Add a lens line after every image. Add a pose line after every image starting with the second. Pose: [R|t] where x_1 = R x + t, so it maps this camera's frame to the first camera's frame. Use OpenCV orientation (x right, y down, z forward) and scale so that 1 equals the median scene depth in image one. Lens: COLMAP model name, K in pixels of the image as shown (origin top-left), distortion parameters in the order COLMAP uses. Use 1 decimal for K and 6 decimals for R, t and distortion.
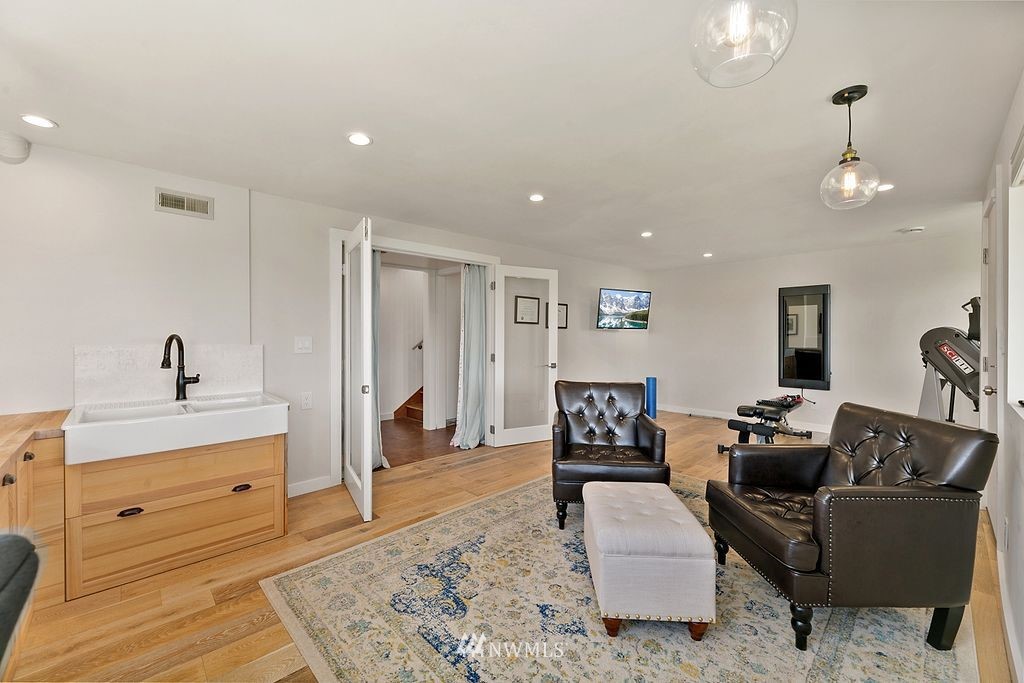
lens RADIAL K [[409.7, 0, 509.9], [0, 409.7, 335.3], [0, 0, 1]] dist [0.001179, 0.000041]
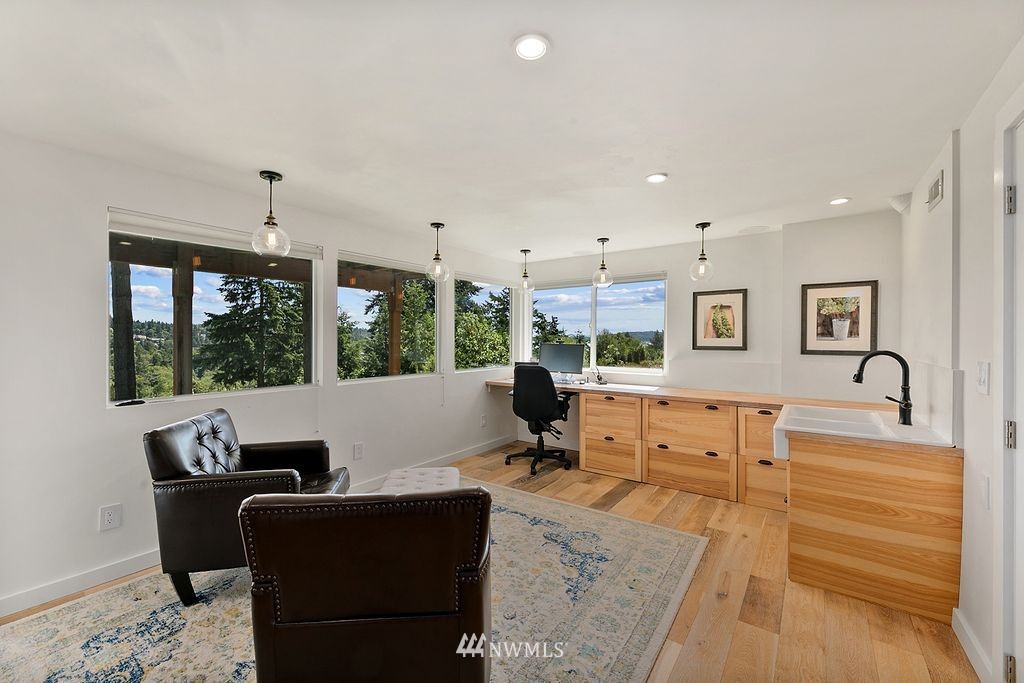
lens RADIAL K [[409.7, 0, 513.6], [0, 409.7, 339.5], [0, 0, 1]] dist [0.001179, 0.000041]
pose [[-0.980800, -0.000381, -0.195015, 0.233645], [-0.003142, 0.999899, 0.013847, -0.044245], [0.194990, 0.014194, -0.980702, 1.962689]]
